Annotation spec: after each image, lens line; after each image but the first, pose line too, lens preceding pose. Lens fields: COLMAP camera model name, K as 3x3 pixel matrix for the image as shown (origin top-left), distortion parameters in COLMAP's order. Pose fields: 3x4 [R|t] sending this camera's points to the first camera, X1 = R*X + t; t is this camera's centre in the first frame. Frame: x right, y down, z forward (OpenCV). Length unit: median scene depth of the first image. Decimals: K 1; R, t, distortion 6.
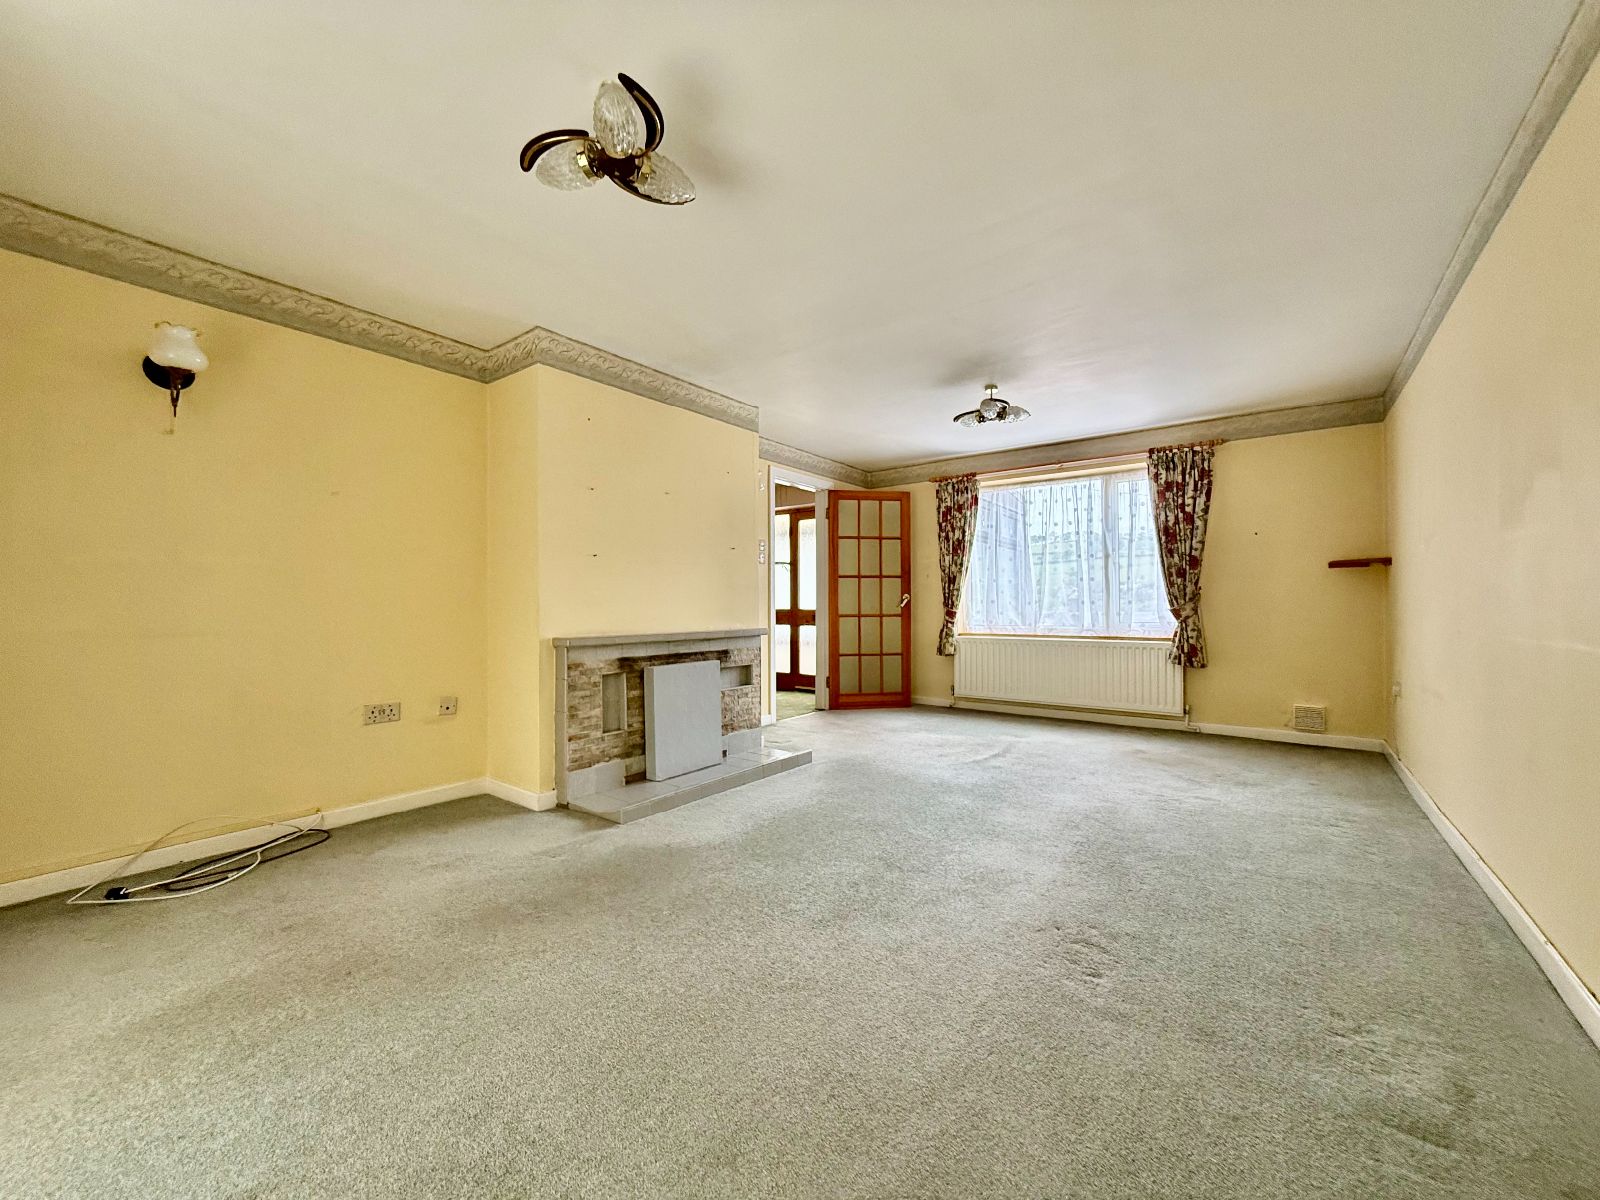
lens RADIAL K [[634.2, 0, 805.0], [0, 634.2, 599.5], [0, 0, 1]] dist [-0.002737, -0.000287]
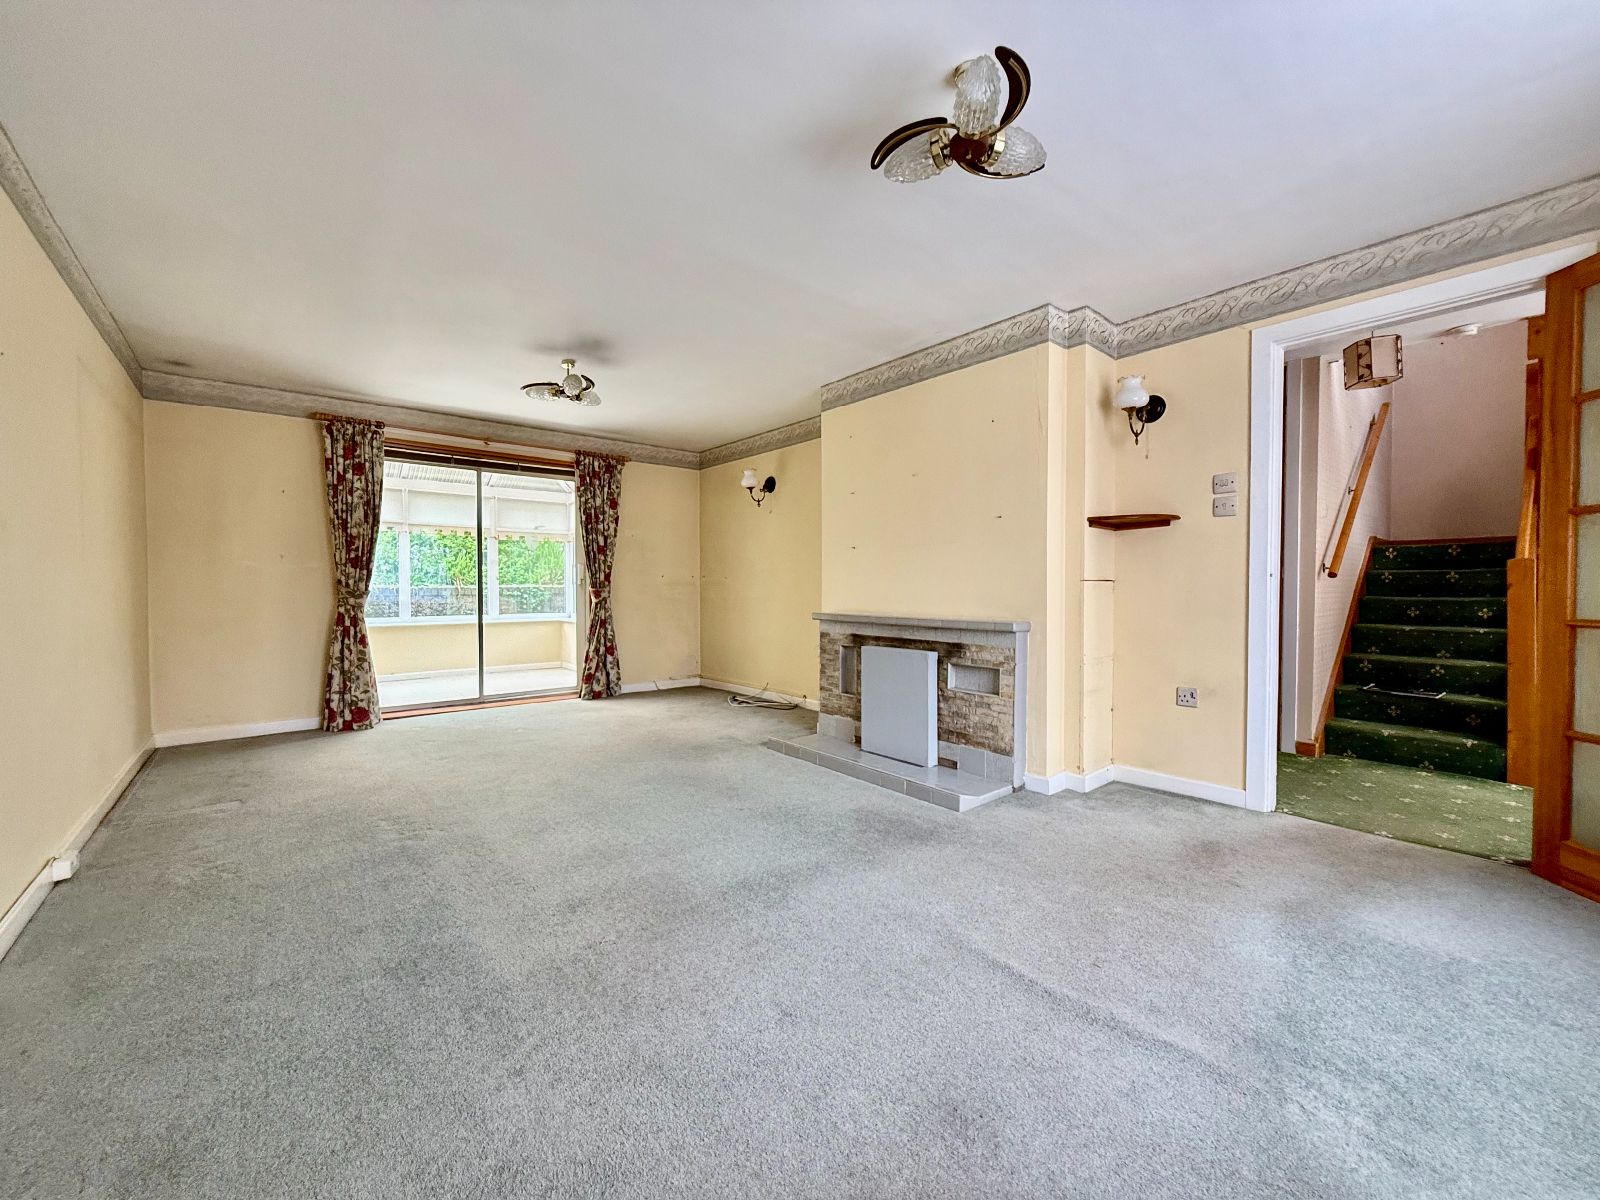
lens RADIAL K [[634.2, 0, 805.0], [0, 634.2, 599.5], [0, 0, 1]] dist [-0.002737, -0.000287]
pose [[-0.221963, 0.023804, -0.974764, 0.819534], [0.007009, 0.999715, 0.022817, 0.001423], [0.975030, -0.001767, -0.222067, 1.104866]]
